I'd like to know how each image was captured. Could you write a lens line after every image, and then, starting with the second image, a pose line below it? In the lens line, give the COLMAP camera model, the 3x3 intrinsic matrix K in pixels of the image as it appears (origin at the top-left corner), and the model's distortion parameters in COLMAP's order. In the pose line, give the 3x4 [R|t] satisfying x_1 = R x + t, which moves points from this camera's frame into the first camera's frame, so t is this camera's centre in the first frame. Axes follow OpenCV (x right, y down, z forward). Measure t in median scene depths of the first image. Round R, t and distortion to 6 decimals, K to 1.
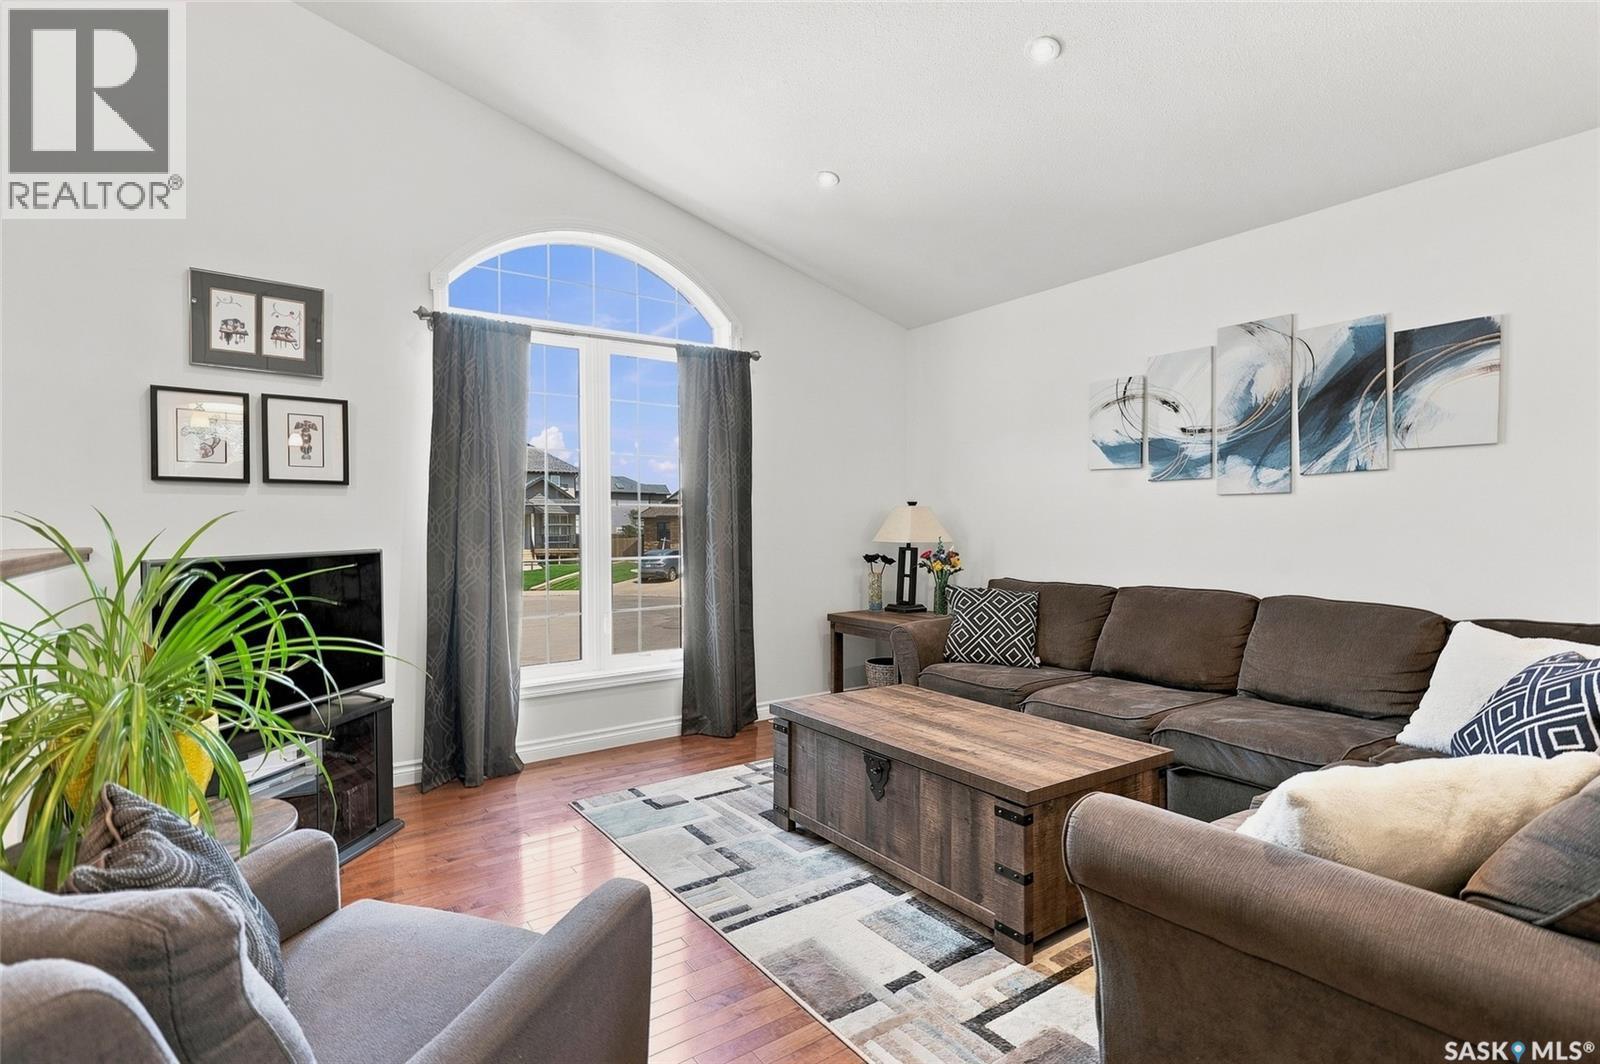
lens RADIAL K [[791.8, 0, 797.7], [0, 791.8, 527.3], [0, 0, 1]] dist [0.010115, 0.000391]
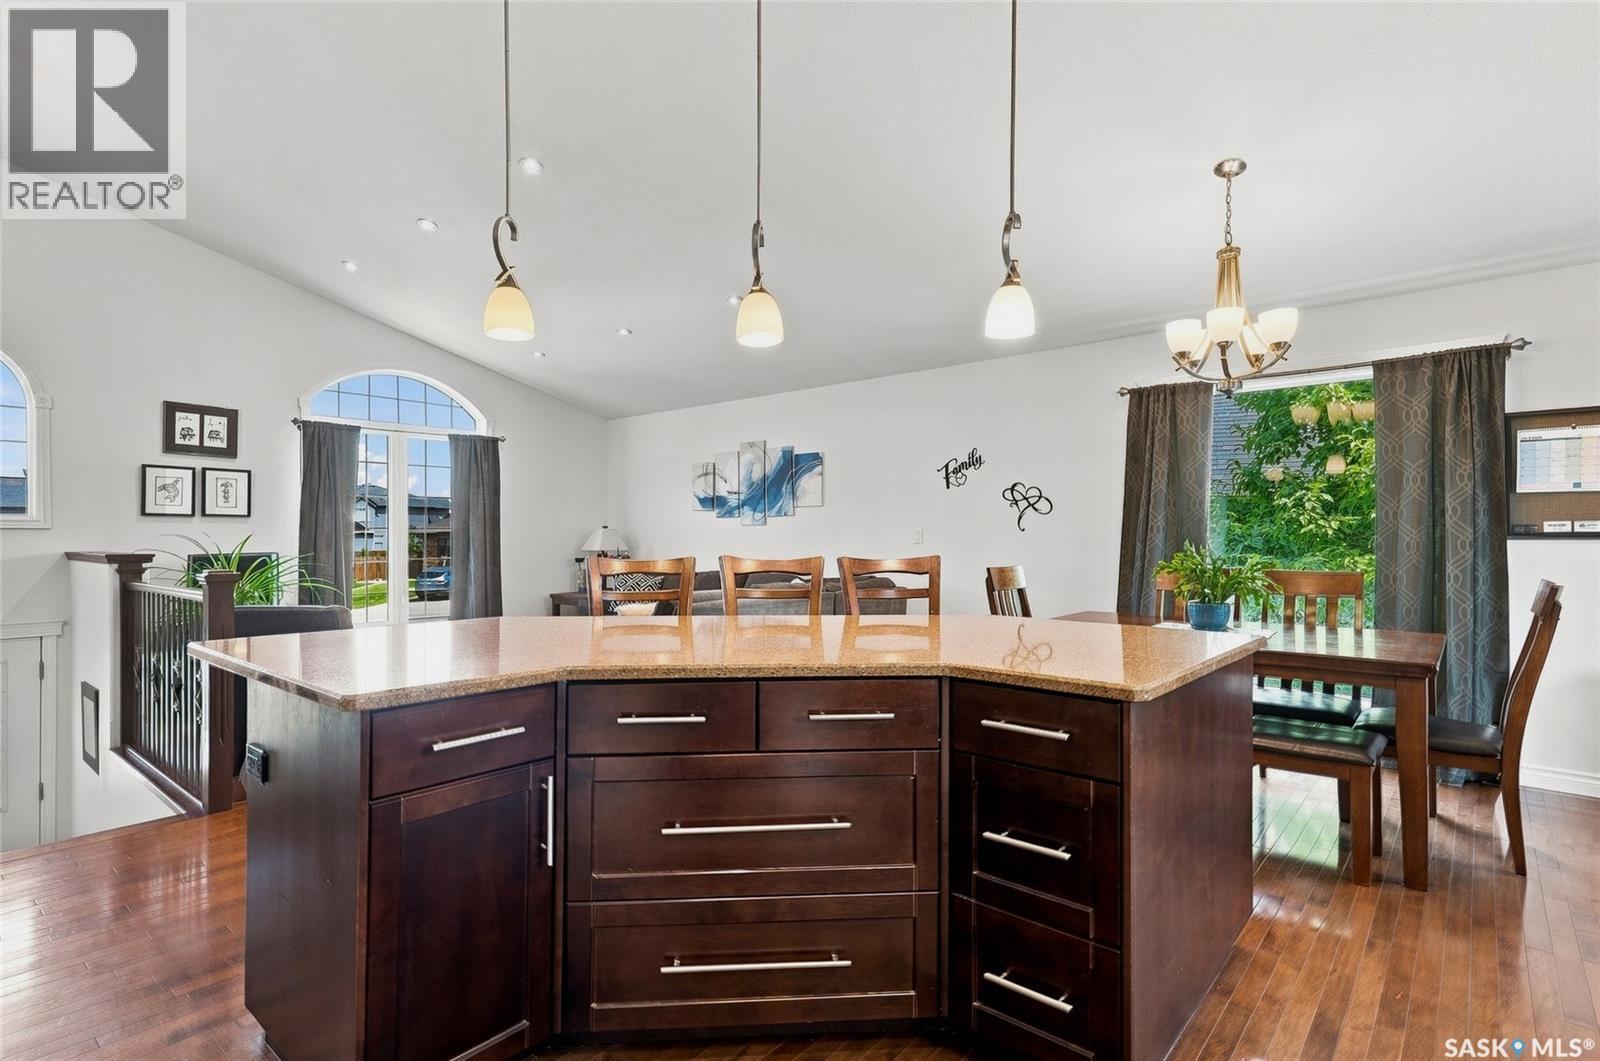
lens RADIAL K [[791.8, 0, 804.7], [0, 791.8, 532.7], [0, 0, 1]] dist [0.010115, 0.000391]
pose [[0.966683, 0.003352, 0.255954, 0.186808], [-0.000374, 0.999932, -0.011683, 0.002150], [-0.255976, 0.011198, 0.966618, -1.076432]]
